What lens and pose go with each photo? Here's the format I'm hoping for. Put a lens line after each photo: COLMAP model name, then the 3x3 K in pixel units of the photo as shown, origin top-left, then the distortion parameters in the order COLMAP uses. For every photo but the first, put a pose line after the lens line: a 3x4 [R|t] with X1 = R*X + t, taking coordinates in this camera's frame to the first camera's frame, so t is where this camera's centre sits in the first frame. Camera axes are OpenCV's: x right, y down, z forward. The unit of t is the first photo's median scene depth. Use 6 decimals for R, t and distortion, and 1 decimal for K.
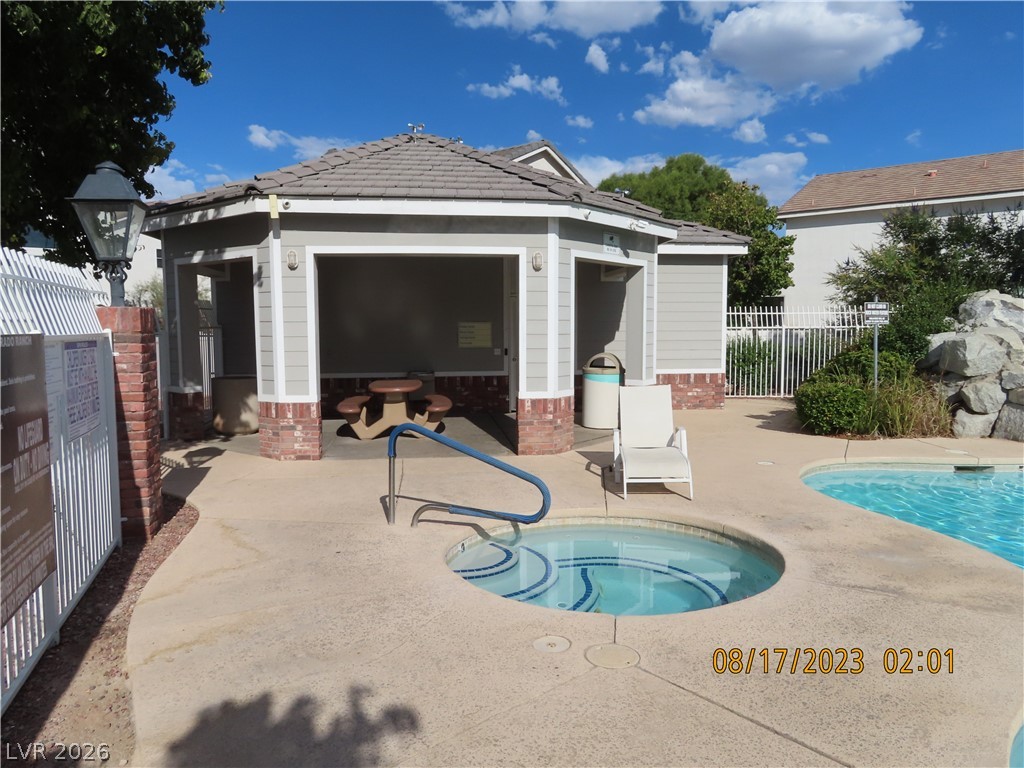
lens RADIAL K [[734.7, 0, 509.7], [0, 734.7, 379.6], [0, 0, 1]] dist [0.000076, 0.005004]
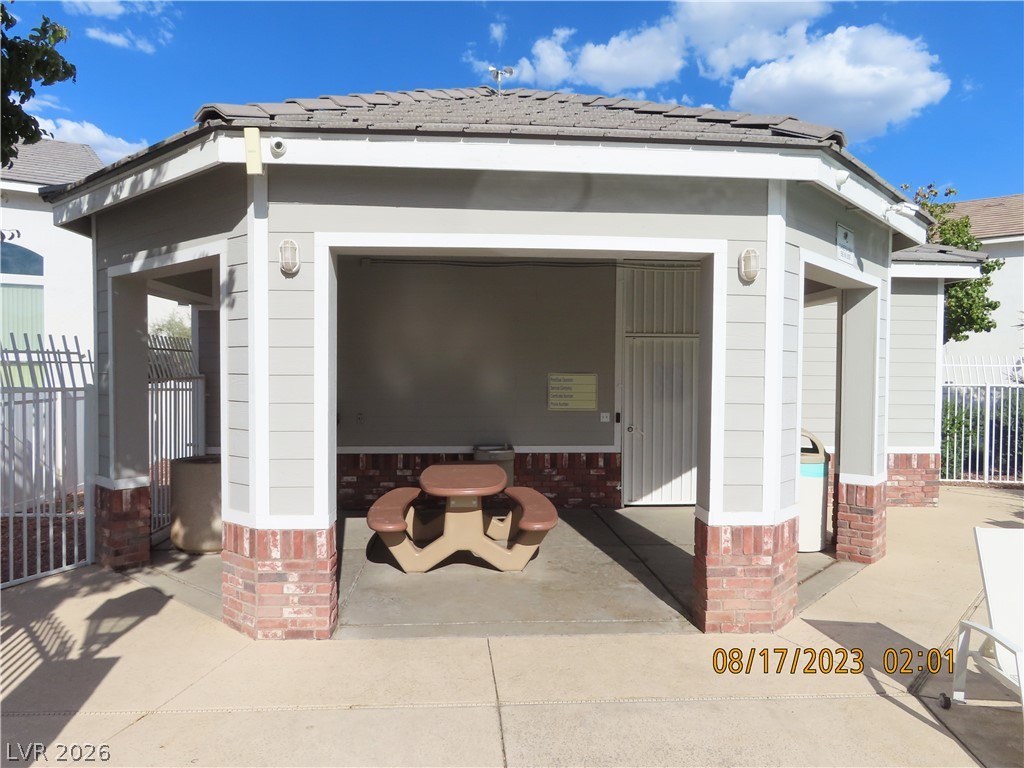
lens RADIAL K [[734.7, 0, 509.7], [0, 734.7, 379.6], [0, 0, 1]] dist [0.000076, 0.005004]
pose [[0.998701, 0.012372, -0.049439, -0.093661], [-0.015421, 0.997970, -0.061792, -0.038943], [0.048574, 0.062474, 0.996864, 0.412330]]
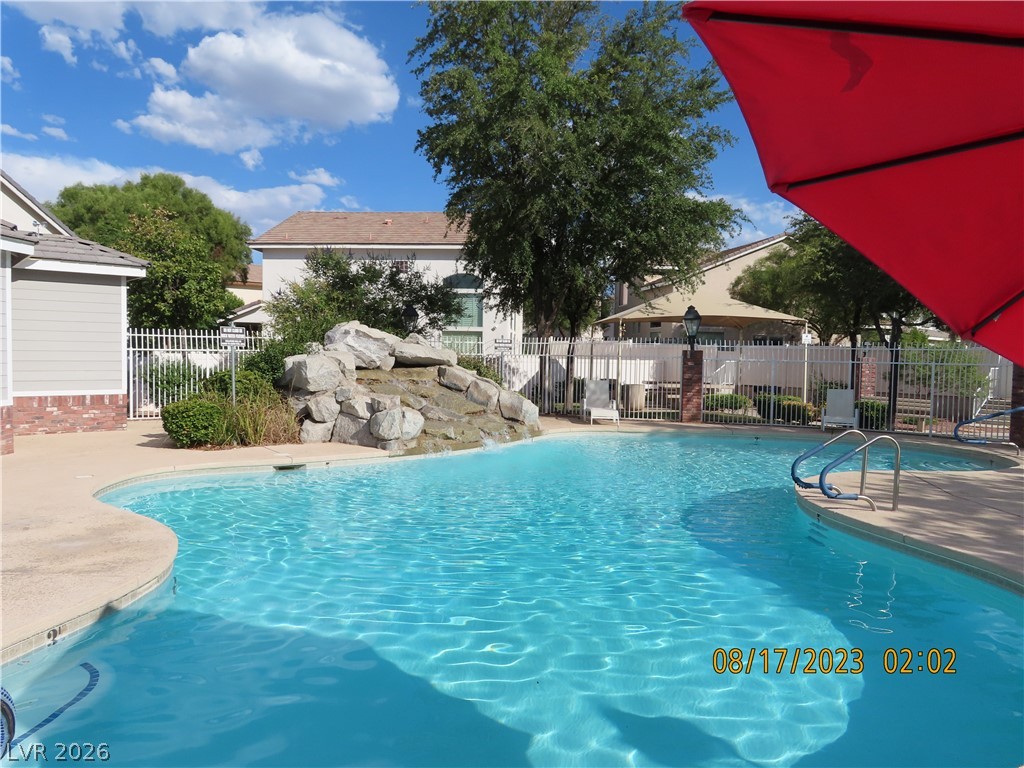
lens RADIAL K [[734.7, 0, 509.7], [0, 734.7, 379.6], [0, 0, 1]] dist [0.000076, 0.005004]
pose [[0.822939, -0.005026, 0.568107, 0.209061], [0.025602, 0.999273, -0.028245, 0.017995], [-0.567552, 0.037788, 0.822470, -0.161395]]
